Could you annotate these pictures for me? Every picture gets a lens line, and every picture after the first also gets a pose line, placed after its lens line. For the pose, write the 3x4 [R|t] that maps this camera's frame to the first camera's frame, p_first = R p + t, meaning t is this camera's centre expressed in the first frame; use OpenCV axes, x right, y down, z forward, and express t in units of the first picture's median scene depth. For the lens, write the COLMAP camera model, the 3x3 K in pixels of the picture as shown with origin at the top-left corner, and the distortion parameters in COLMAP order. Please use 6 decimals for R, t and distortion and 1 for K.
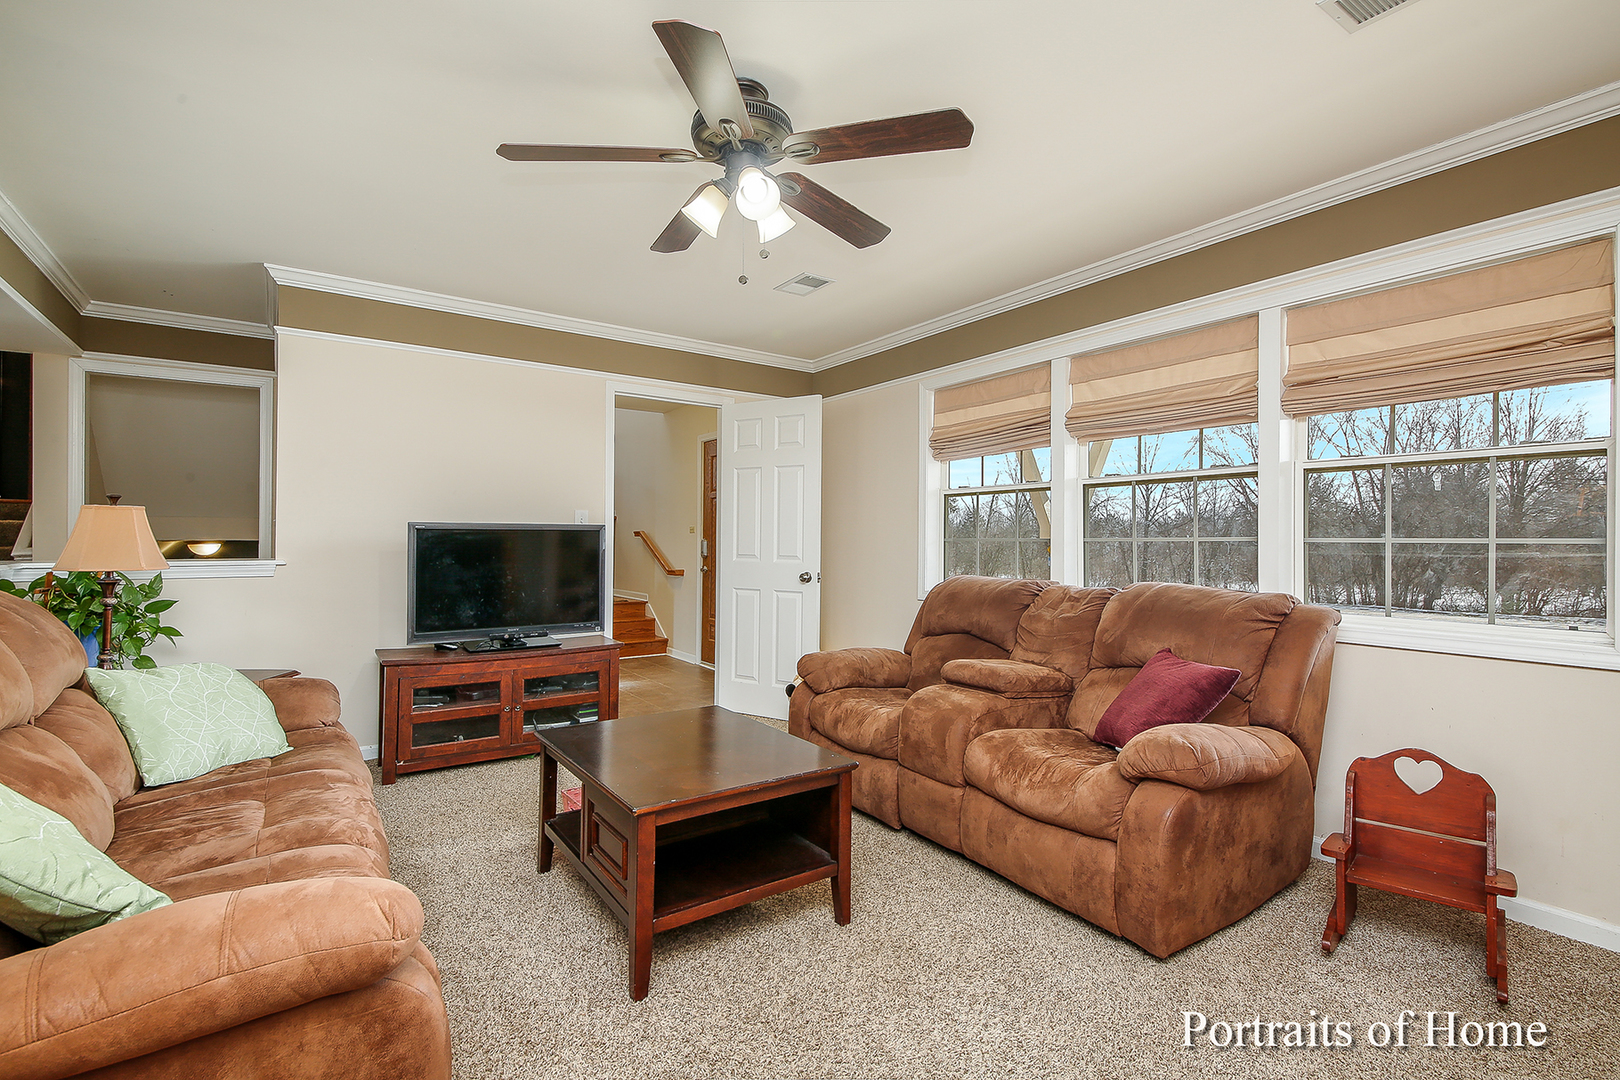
lens RADIAL K [[742.0, 0, 810.0], [0, 742.0, 540.0], [0, 0, 1]] dist [-0.000109, -0.000020]
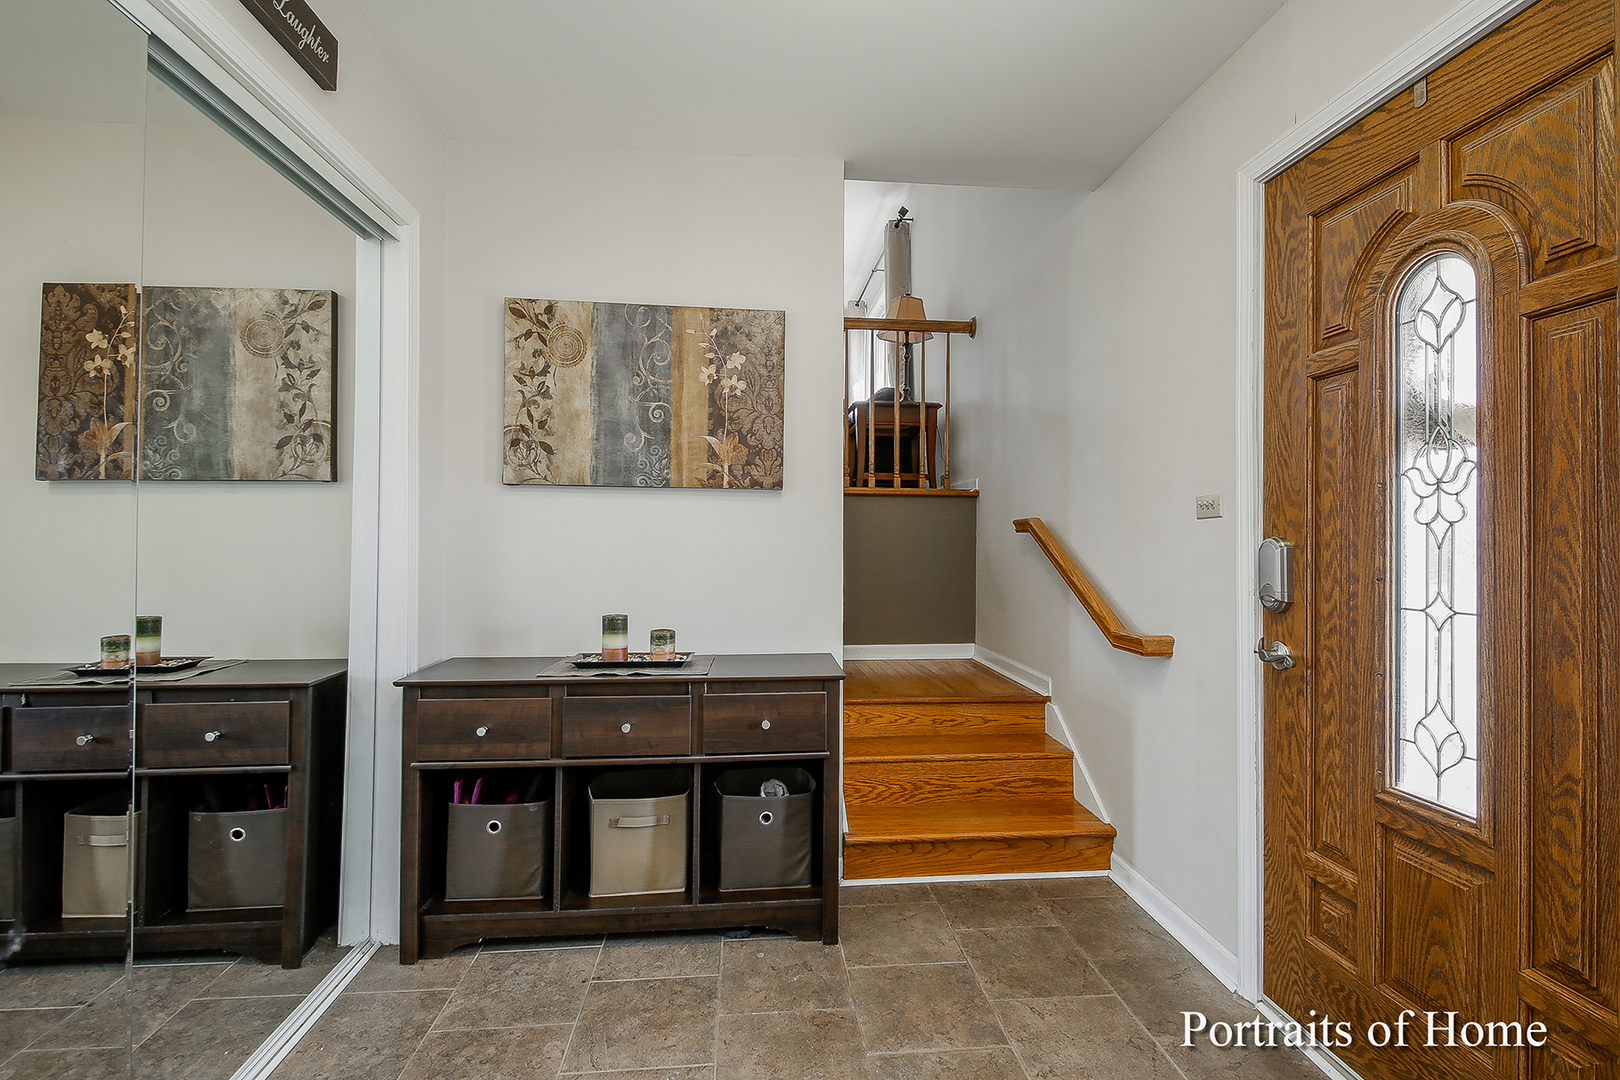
lens RADIAL K [[742.0, 0, 810.0], [0, 742.0, 540.0], [0, 0, 1]] dist [-0.000109, -0.000020]
pose [[0.864764, -0.004684, -0.502156, -0.143318], [0.001601, 0.999977, -0.006571, 0.000774], [0.502176, 0.004878, 0.864752, 0.646192]]
